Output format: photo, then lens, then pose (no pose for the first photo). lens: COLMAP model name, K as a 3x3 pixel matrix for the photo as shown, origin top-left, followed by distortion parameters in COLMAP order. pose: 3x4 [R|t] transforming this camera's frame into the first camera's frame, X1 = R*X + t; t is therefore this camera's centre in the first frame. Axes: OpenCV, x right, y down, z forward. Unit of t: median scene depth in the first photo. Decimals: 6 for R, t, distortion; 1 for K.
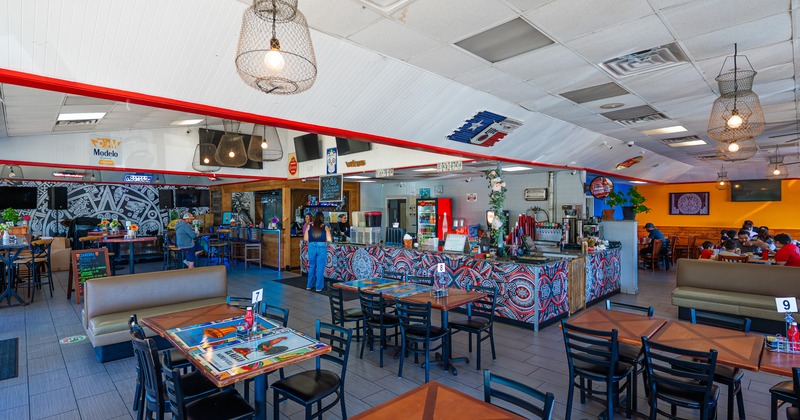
lens RADIAL K [[388.0, 0, 402.0], [0, 388.0, 214.2], [0, 0, 1]] dist [-0.001913, -0.001388]
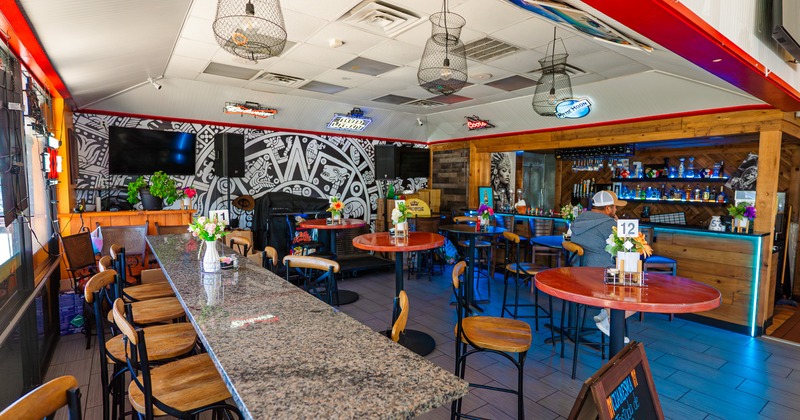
lens RADIAL K [[388.0, 0, 399.8], [0, 388.0, 211.3], [0, 0, 1]] dist [-0.001913, -0.001388]
pose [[0.989314, 0.028400, -0.143006, -0.537989], [-0.020535, 0.998210, 0.056175, 0.000462], [0.144345, -0.052638, 0.988126, 0.466746]]
